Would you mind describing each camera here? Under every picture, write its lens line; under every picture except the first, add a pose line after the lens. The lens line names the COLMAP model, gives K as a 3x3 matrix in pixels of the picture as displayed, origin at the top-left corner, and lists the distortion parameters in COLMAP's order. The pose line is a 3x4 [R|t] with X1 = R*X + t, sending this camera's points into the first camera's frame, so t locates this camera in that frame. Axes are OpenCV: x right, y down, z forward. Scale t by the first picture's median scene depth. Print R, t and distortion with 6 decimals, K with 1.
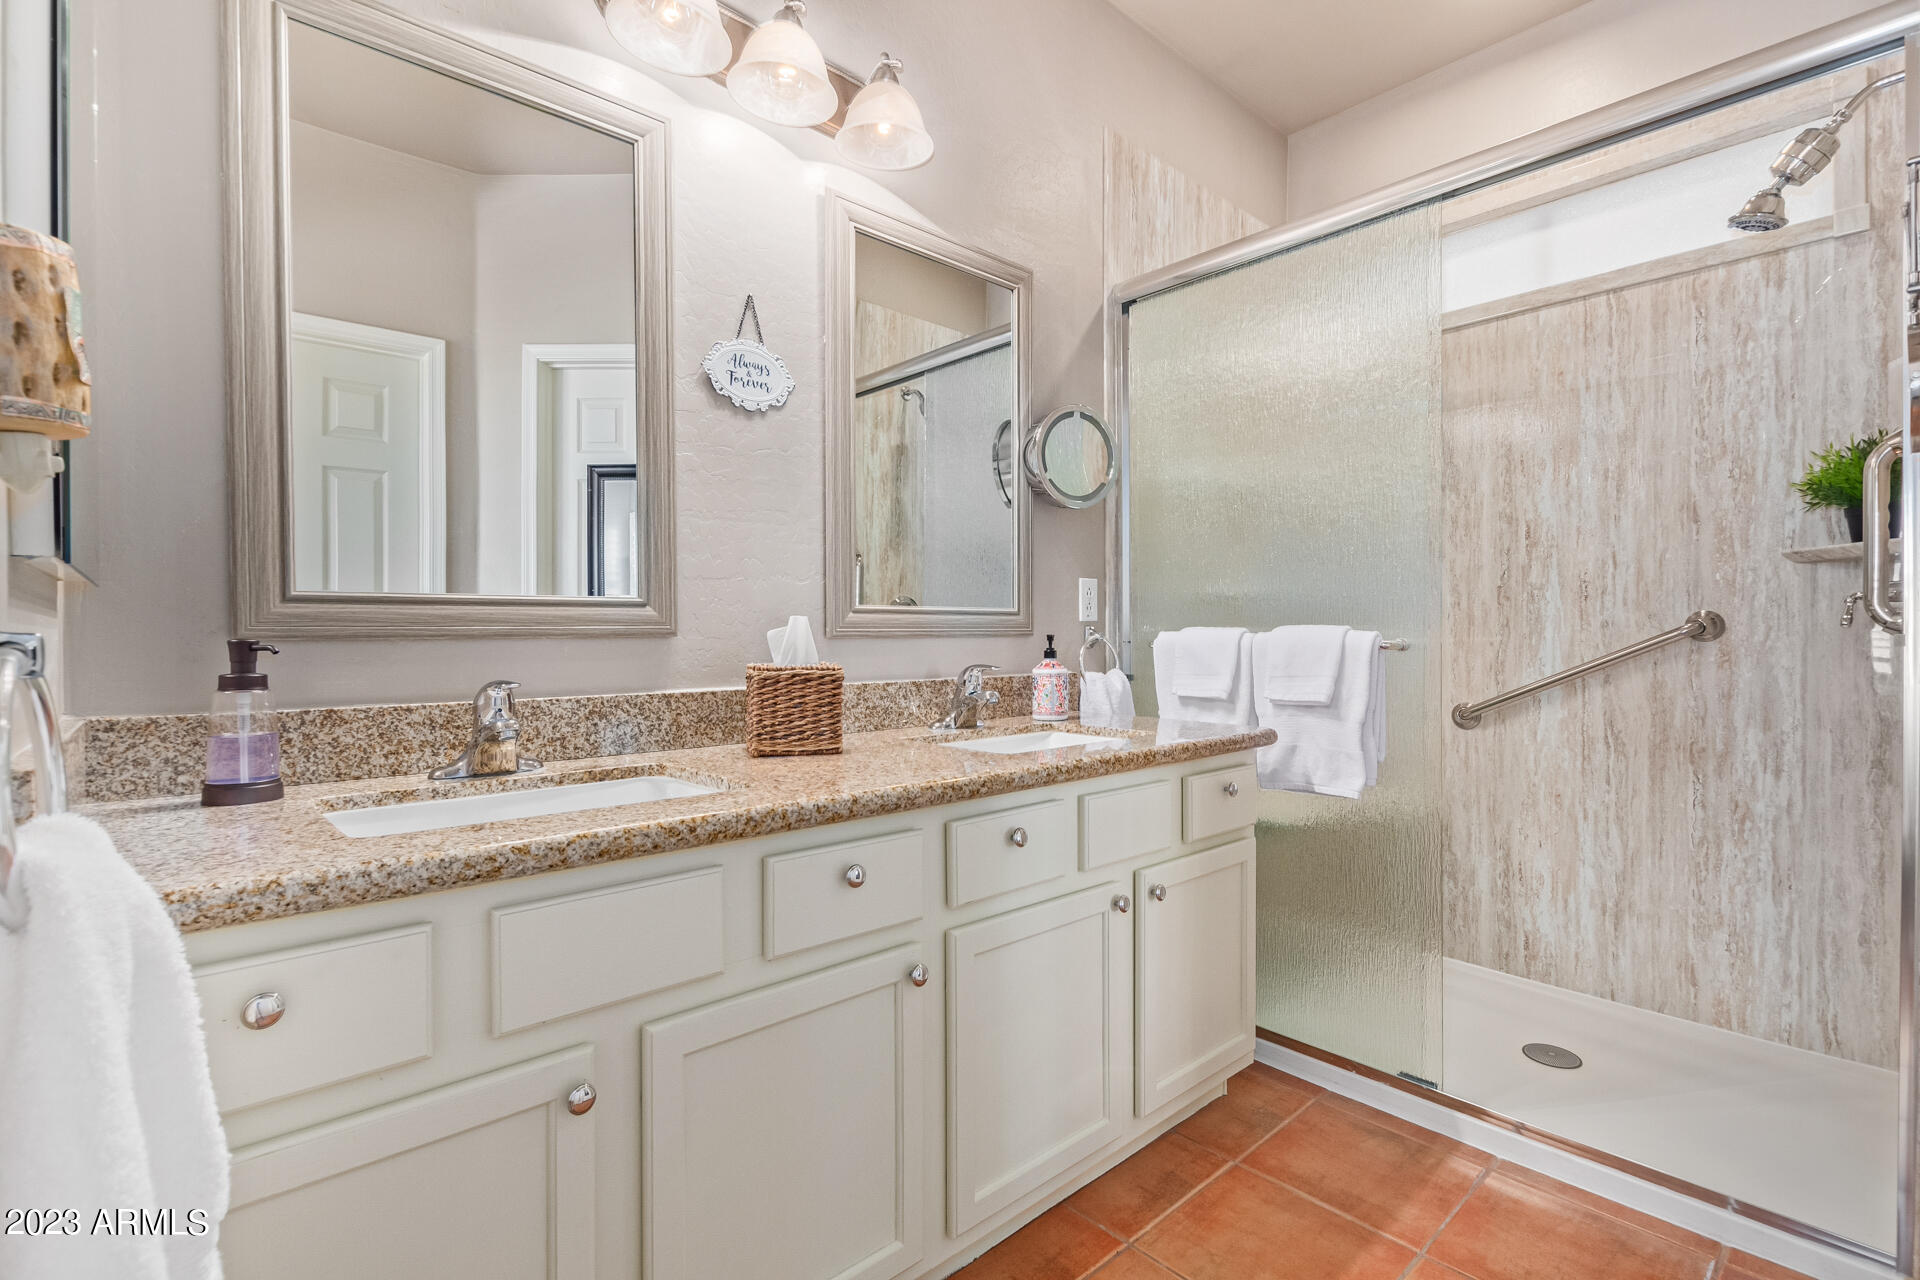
lens RADIAL K [[873.9, 0, 960.0], [0, 873.9, 640.0], [0, 0, 1]] dist [0.013789, -0.007730]
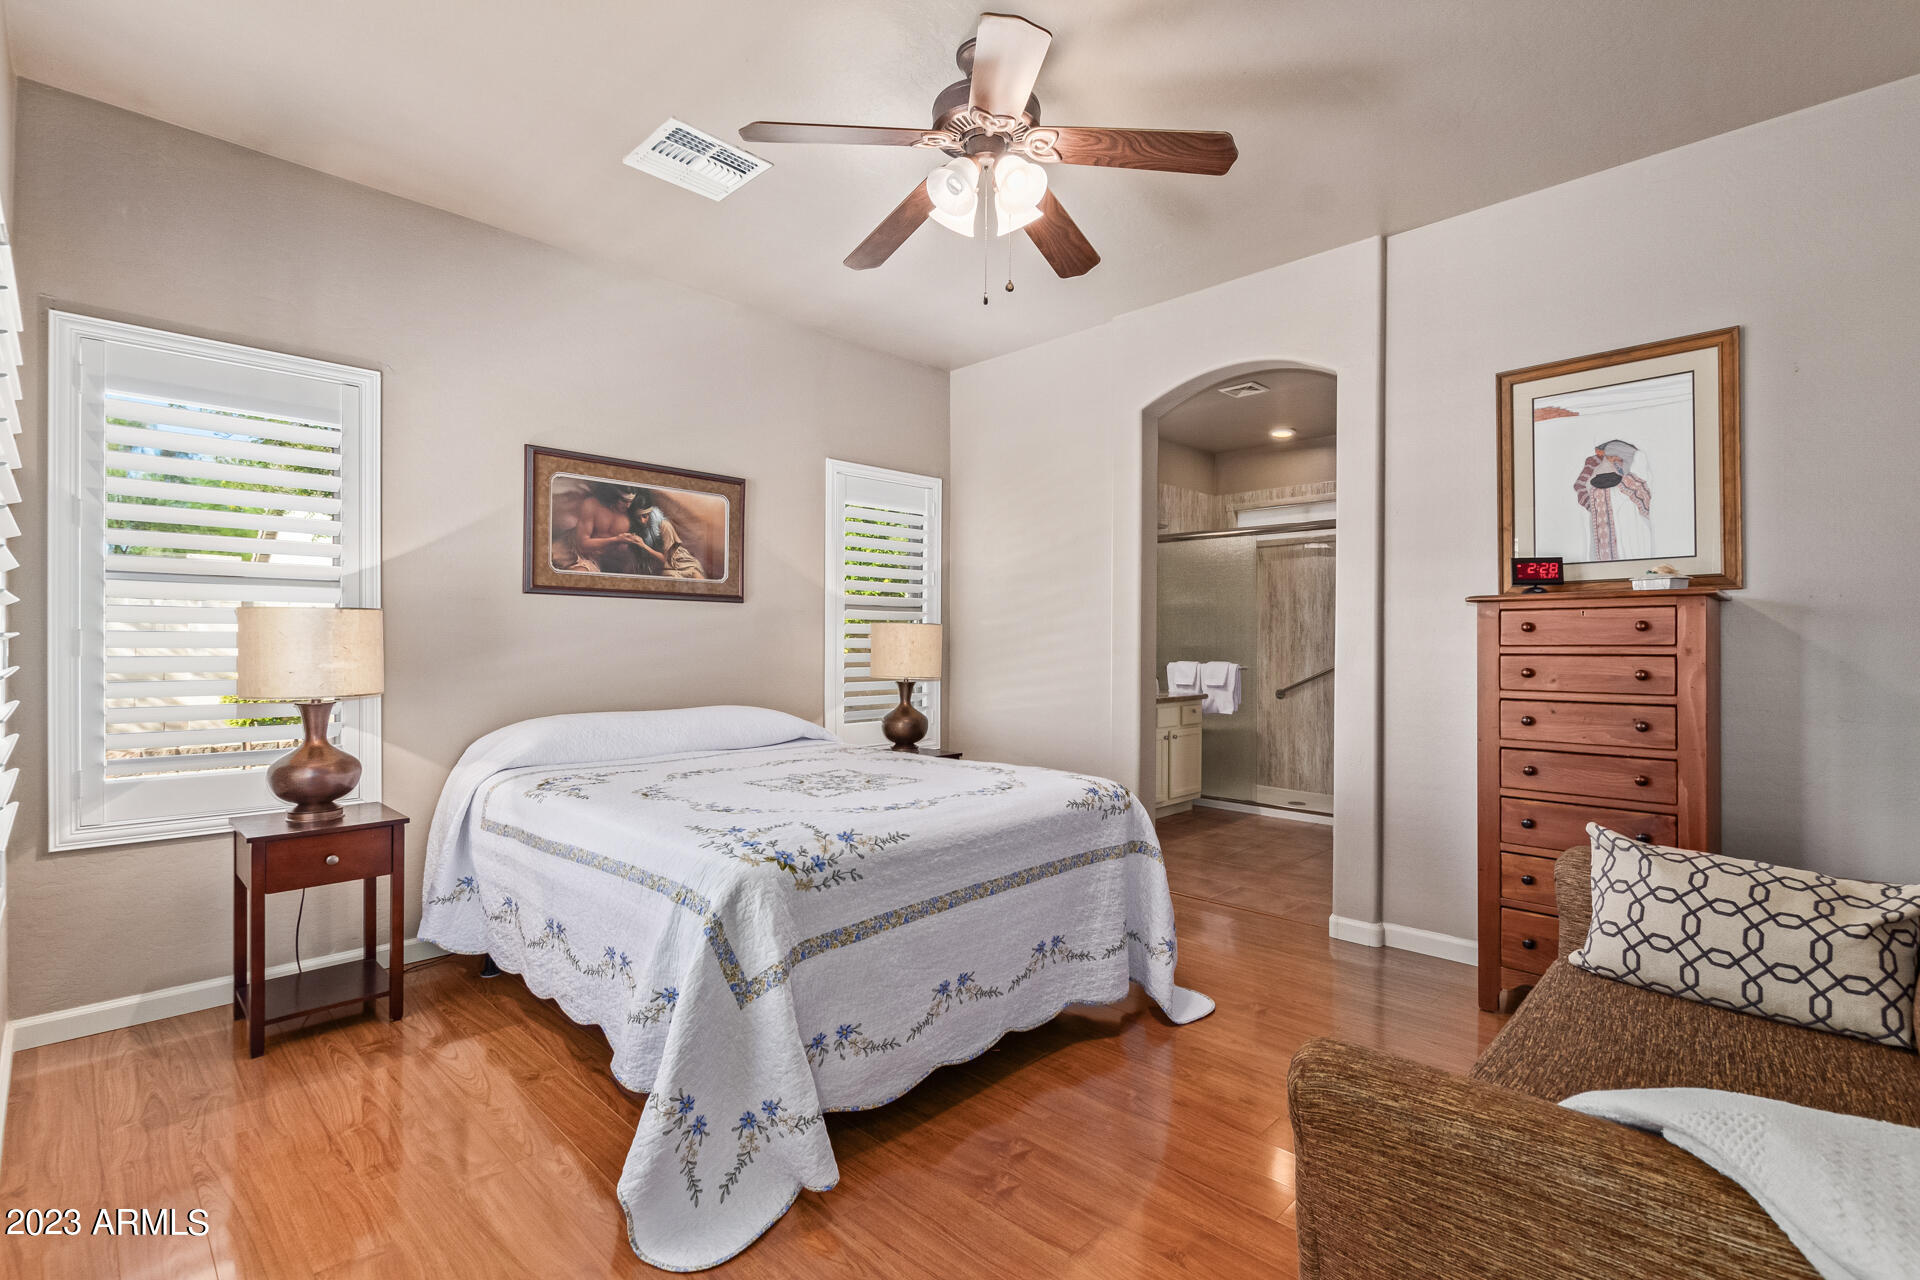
lens RADIAL K [[851.6, 0, 960.0], [0, 851.6, 640.0], [0, 0, 1]] dist [0.041656, -0.022375]
pose [[0.998642, 0.007474, 0.051556, -0.614398], [-0.007270, 0.999965, -0.004133, -0.068184], [-0.051585, 0.003752, 0.998662, -1.805559]]
